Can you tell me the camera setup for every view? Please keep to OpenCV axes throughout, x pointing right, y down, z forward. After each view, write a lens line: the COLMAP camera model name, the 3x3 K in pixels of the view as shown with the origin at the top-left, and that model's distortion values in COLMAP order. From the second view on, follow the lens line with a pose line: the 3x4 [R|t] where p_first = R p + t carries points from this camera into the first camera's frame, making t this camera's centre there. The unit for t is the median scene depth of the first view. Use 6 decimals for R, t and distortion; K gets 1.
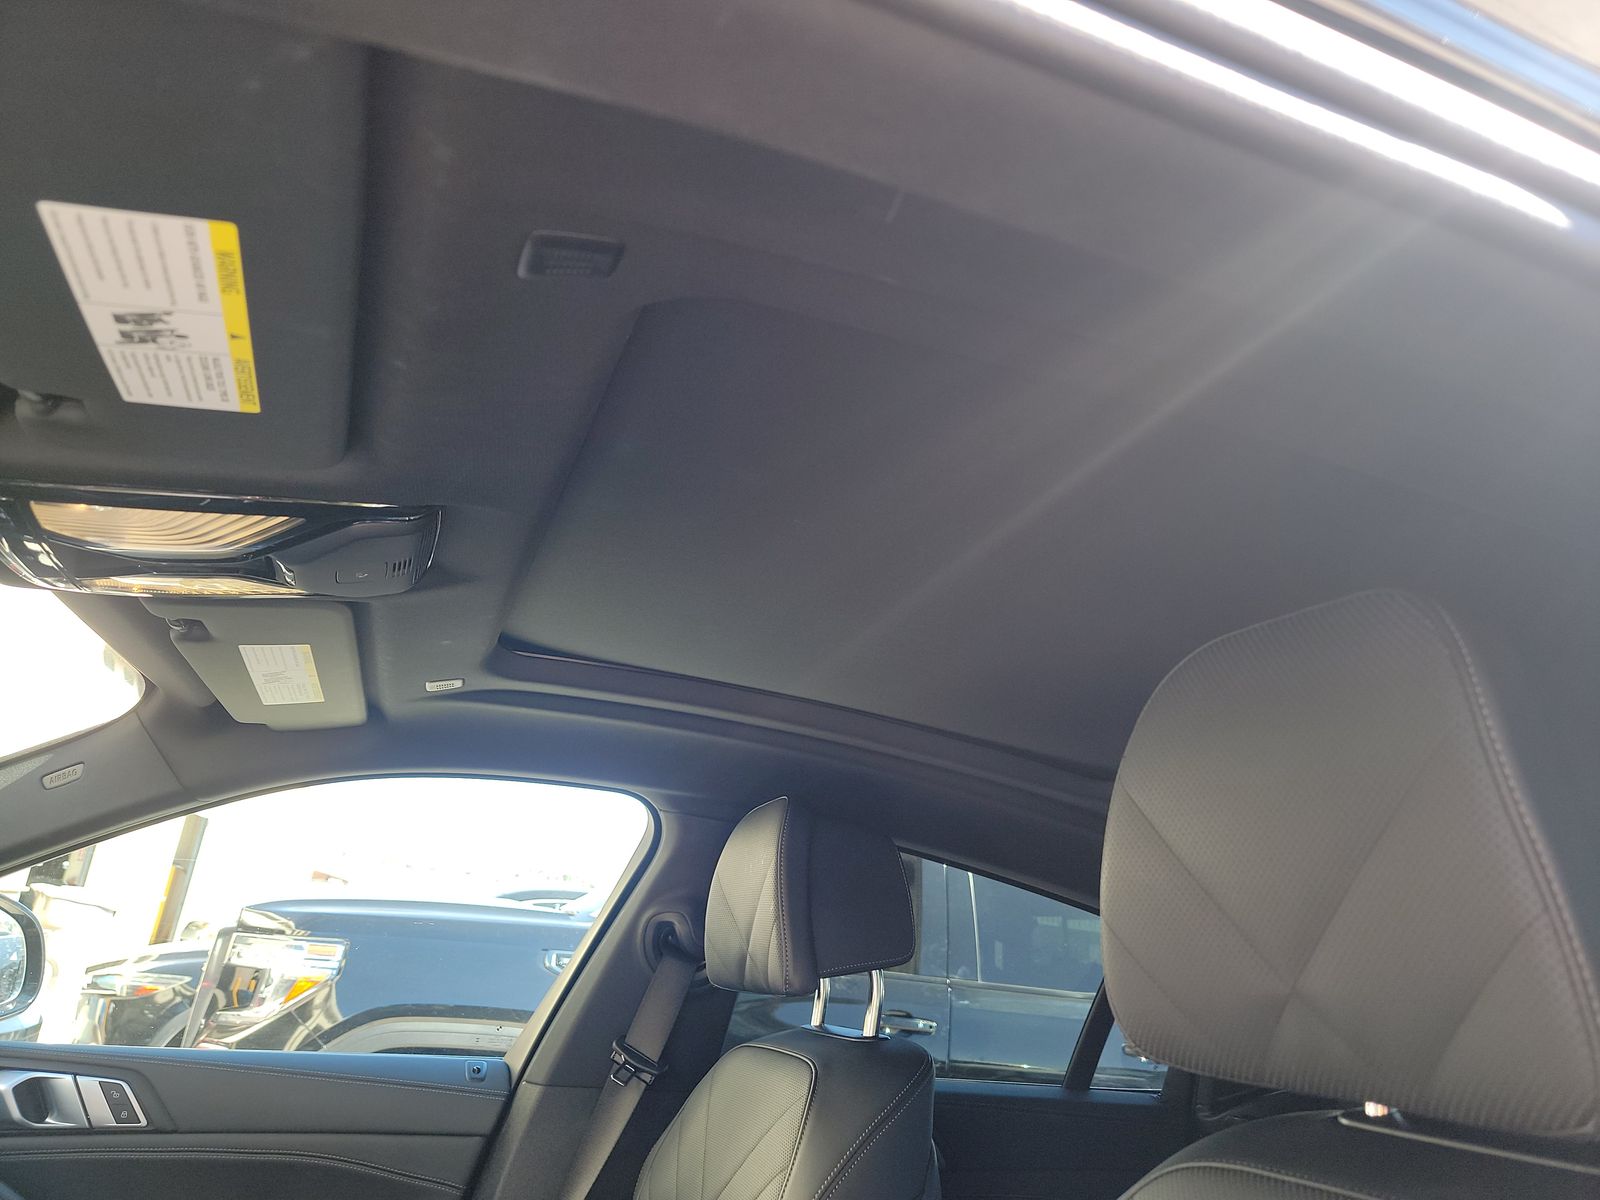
lens RADIAL K [[1105.7, 0, 800.0], [0, 1105.7, 600.0], [0, 0, 1]] dist [0.061074, -0.048623]
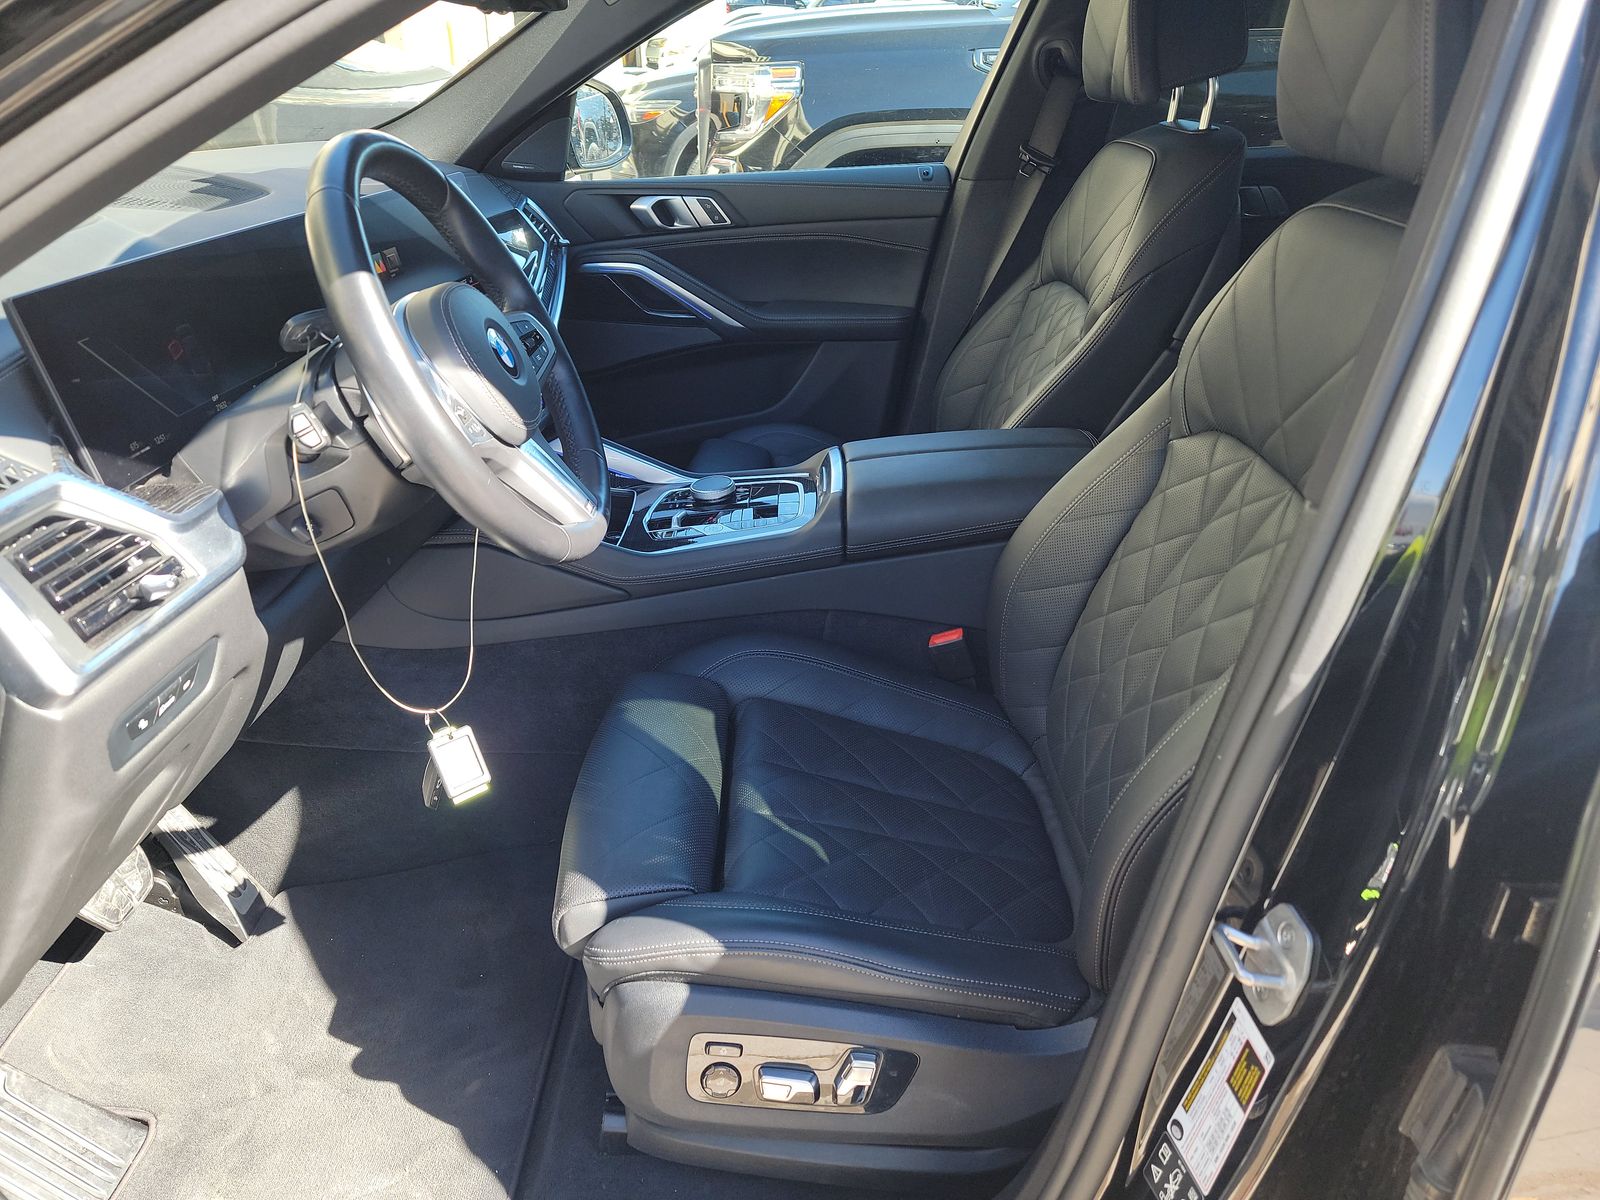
lens RADIAL K [[1105.7, 0, 800.0], [0, 1105.7, 600.0], [0, 0, 1]] dist [0.061074, -0.048623]
pose [[0.930238, 0.057687, -0.362394, 0.058000], [0.215067, 0.714471, 0.665791, -0.092282], [0.297327, -0.697283, 0.652222, -0.188740]]
